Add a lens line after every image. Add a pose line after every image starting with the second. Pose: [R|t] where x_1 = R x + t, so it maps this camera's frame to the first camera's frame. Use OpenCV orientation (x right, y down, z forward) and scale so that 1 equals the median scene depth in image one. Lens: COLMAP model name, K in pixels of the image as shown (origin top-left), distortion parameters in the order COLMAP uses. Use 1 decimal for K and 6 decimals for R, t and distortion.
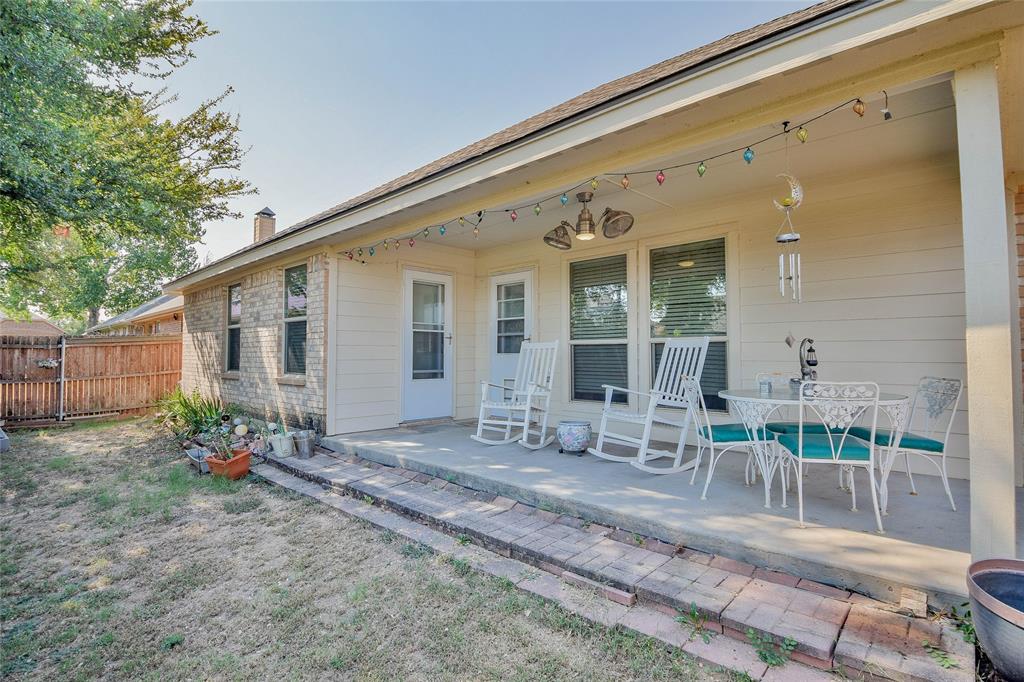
lens RADIAL K [[509.6, 0, 507.2], [0, 509.6, 339.1], [0, 0, 1]] dist [0.017114, -0.034225]
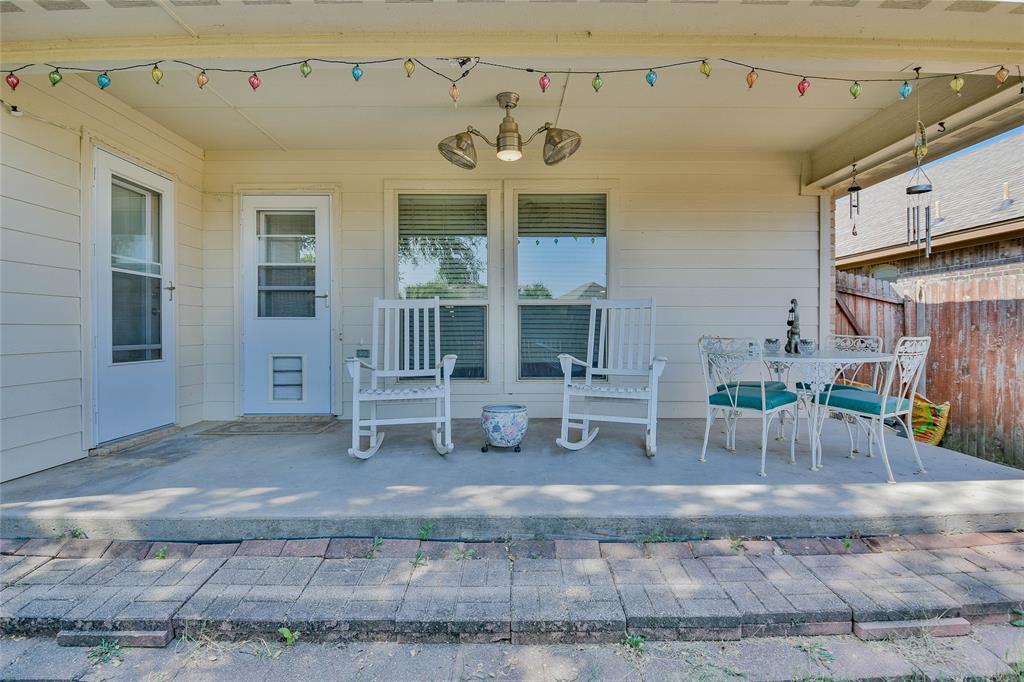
lens RADIAL K [[506.2, 0, 506.8], [0, 506.2, 335.9], [0, 0, 1]] dist [0.016282, -0.033640]
pose [[0.706703, -0.008386, 0.707460, -0.366836], [-0.021223, 0.999229, 0.033045, 0.034597], [-0.707192, -0.038367, 0.705980, 0.475626]]
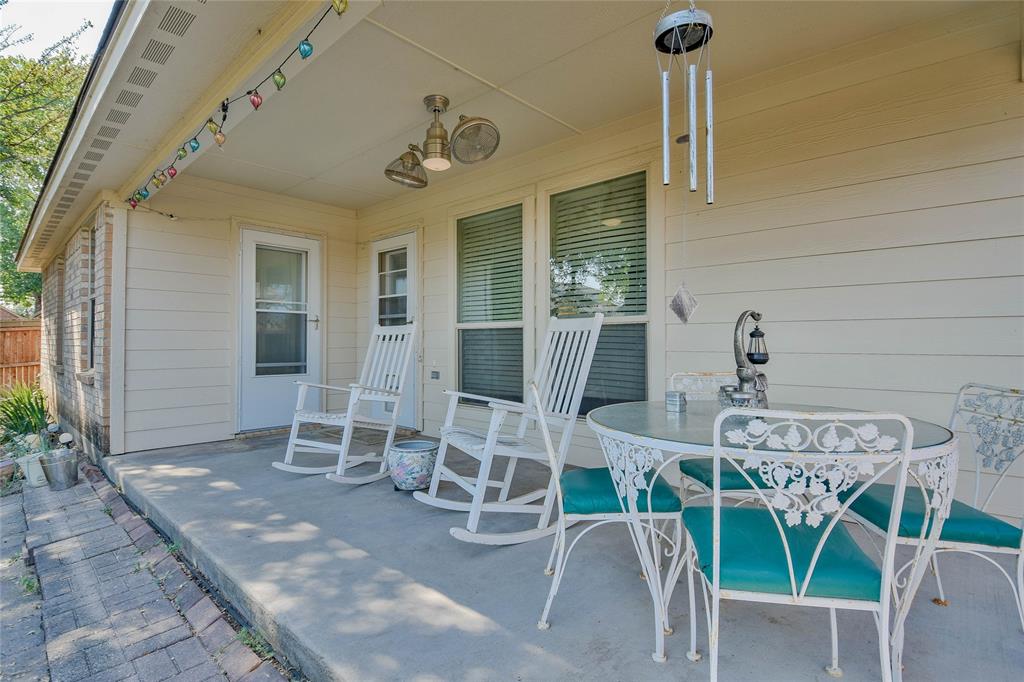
lens RADIAL K [[496.9, 0, 512.0], [0, 496.9, 341.0], [0, 0, 1]] dist [-0.015810, -0.000606]
pose [[0.999132, 0.000602, 0.041642, 0.224020], [-0.001685, 0.999661, 0.025972, 0.011401], [-0.041612, -0.026020, 0.998795, 0.349027]]
